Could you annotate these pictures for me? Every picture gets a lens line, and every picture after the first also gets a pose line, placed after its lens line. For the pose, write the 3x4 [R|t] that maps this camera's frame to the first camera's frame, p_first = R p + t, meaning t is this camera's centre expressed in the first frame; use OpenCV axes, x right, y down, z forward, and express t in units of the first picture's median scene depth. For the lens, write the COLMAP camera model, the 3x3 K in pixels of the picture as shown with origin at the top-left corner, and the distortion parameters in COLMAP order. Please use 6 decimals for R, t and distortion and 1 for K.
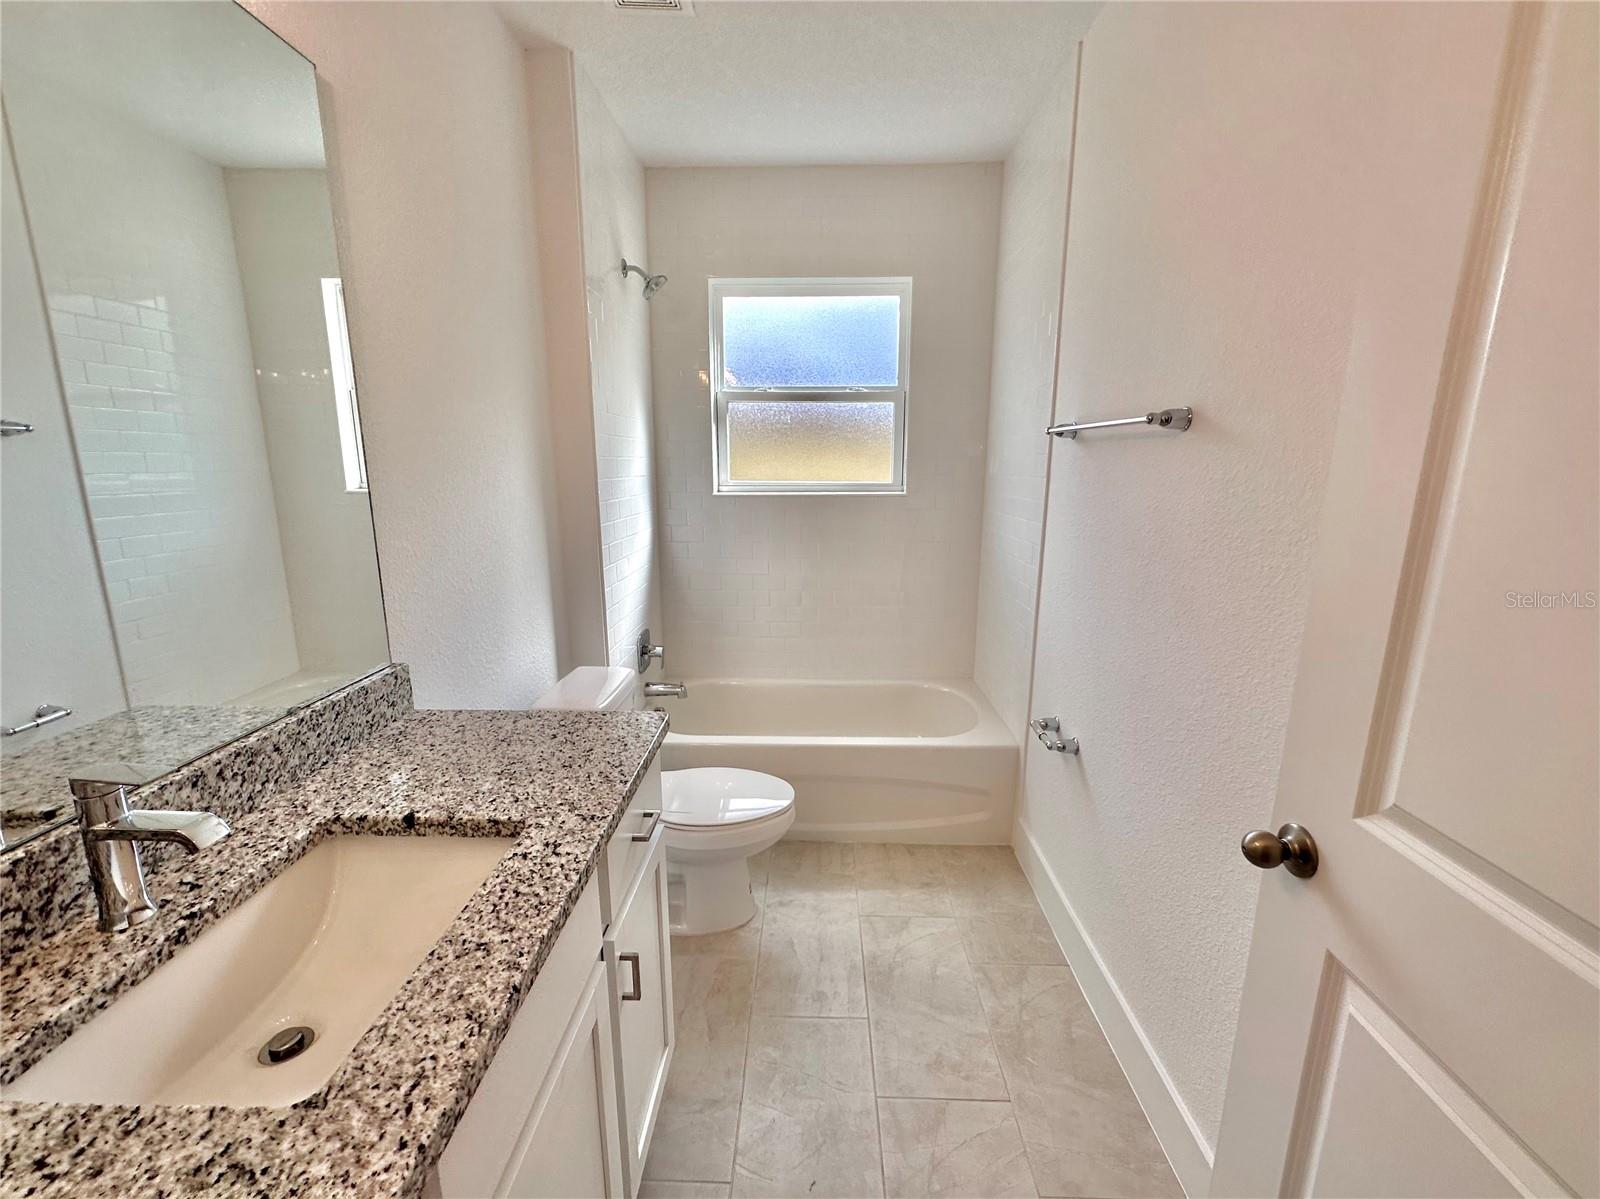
lens RADIAL K [[661.9, 0, 792.6], [0, 661.9, 597.2], [0, 0, 1]] dist [-0.004397, 0.001220]
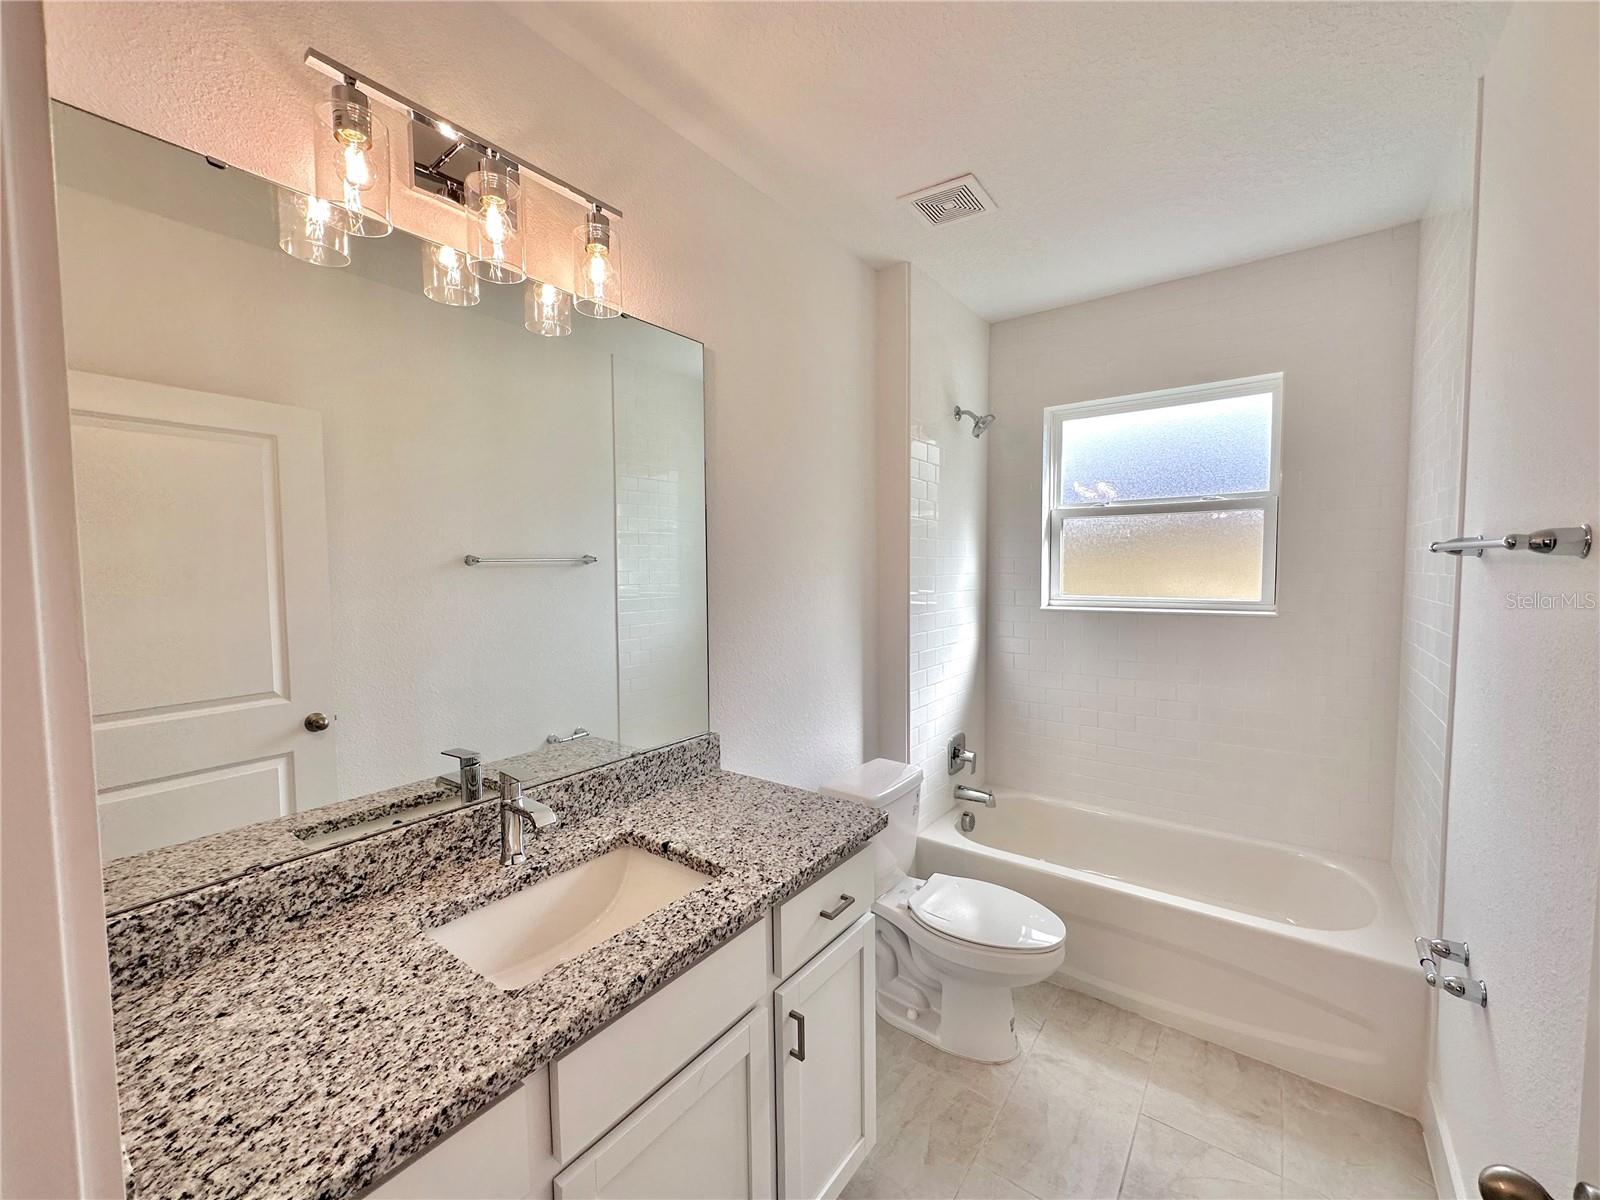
lens RADIAL K [[637.8, 0, 792.9], [0, 637.8, 596.1], [0, 0, 1]] dist [-0.001933, 0.000269]
pose [[0.815319, 0.019383, -0.578688, 0.363784], [-0.106403, 0.987435, -0.116838, -0.052031], [0.569152, 0.156834, 0.807136, -0.023545]]
